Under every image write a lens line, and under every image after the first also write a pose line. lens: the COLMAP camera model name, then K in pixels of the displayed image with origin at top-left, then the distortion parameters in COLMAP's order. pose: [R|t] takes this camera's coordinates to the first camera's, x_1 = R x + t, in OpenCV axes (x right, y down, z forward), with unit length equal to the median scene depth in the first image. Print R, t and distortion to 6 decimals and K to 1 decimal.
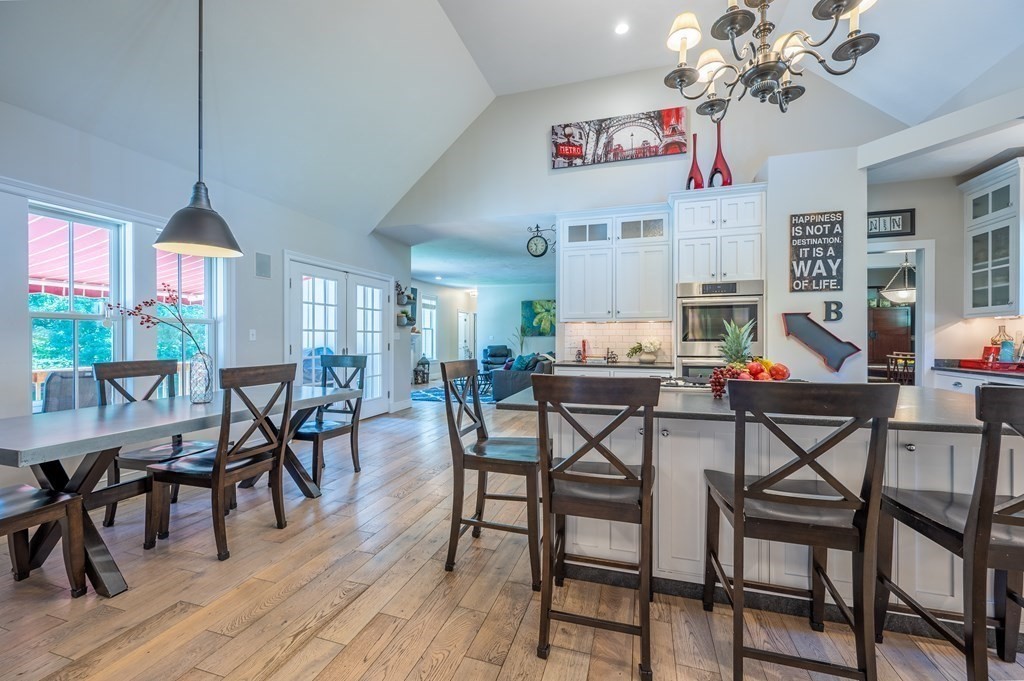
lens RADIAL K [[409.3, 0, 518.4], [0, 409.3, 340.1], [0, 0, 1]] dist [0.000306, 0.000085]
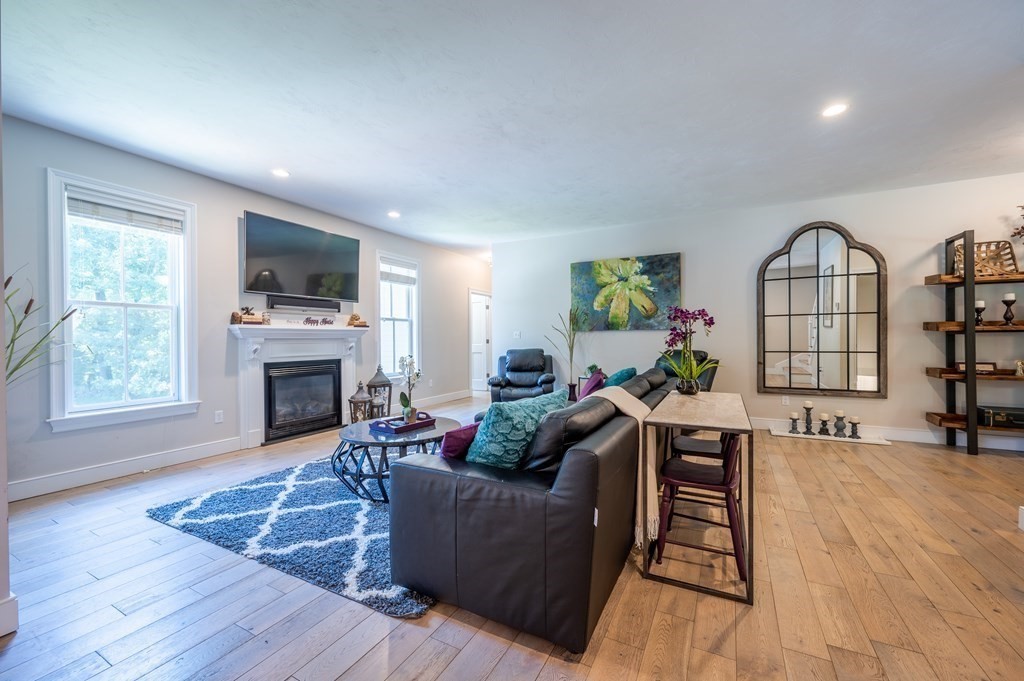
lens RADIAL K [[404.3, 0, 513.9], [0, 404.3, 340.4], [0, 0, 1]] dist [-0.000035, 0.000163]
pose [[0.980302, -0.007587, -0.197361, 0.109440], [0.008211, 0.999964, 0.002343, 0.000756], [0.197336, -0.003917, 0.980328, 1.426702]]
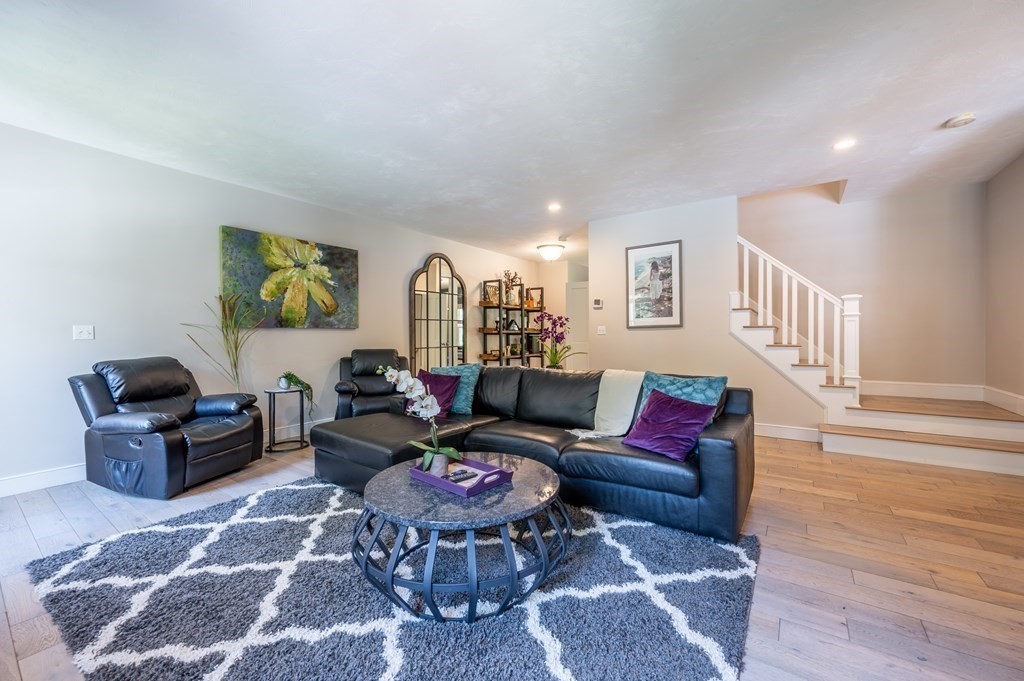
lens RADIAL K [[406.2, 0, 515.5], [0, 406.2, 339.6], [0, 0, 1]] dist [0.000456, -0.000050]
pose [[0.314319, -0.015558, 0.949190, -0.705820], [0.011480, 0.999855, 0.012587, -0.003422], [-0.949248, 0.006941, 0.314452, 1.946159]]
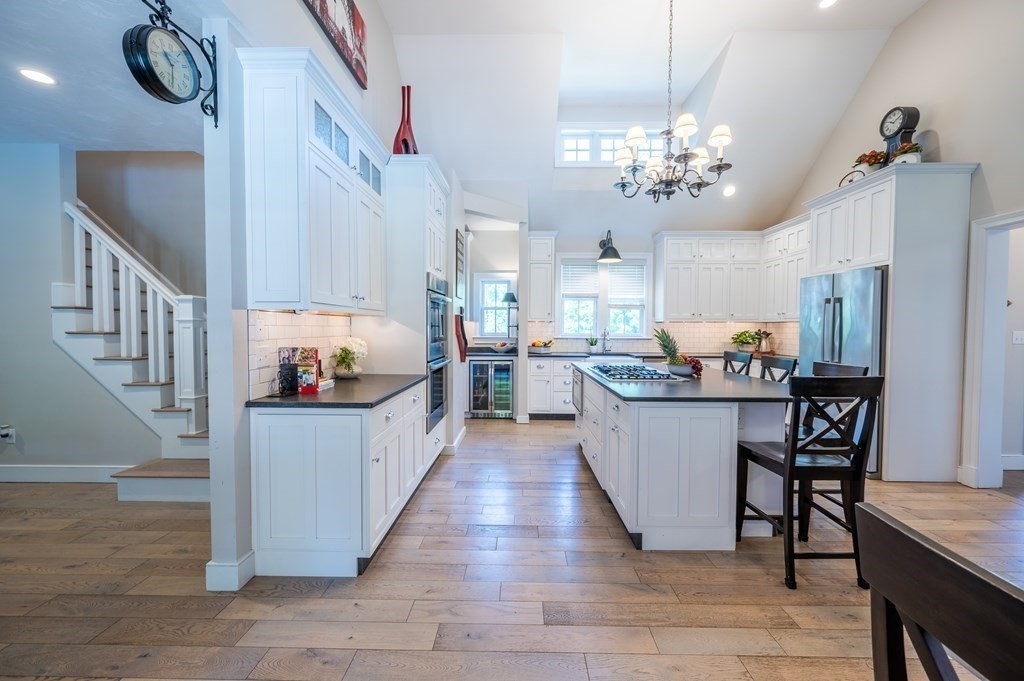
lens RADIAL K [[406.2, 0, 515.5], [0, 406.2, 339.6], [0, 0, 1]] dist [0.000456, -0.000050]
pose [[-0.270254, -0.030749, 0.962298, -0.440883], [-0.001413, 0.999501, 0.031541, -0.030230], [-0.962788, 0.007164, -0.270162, 1.057044]]
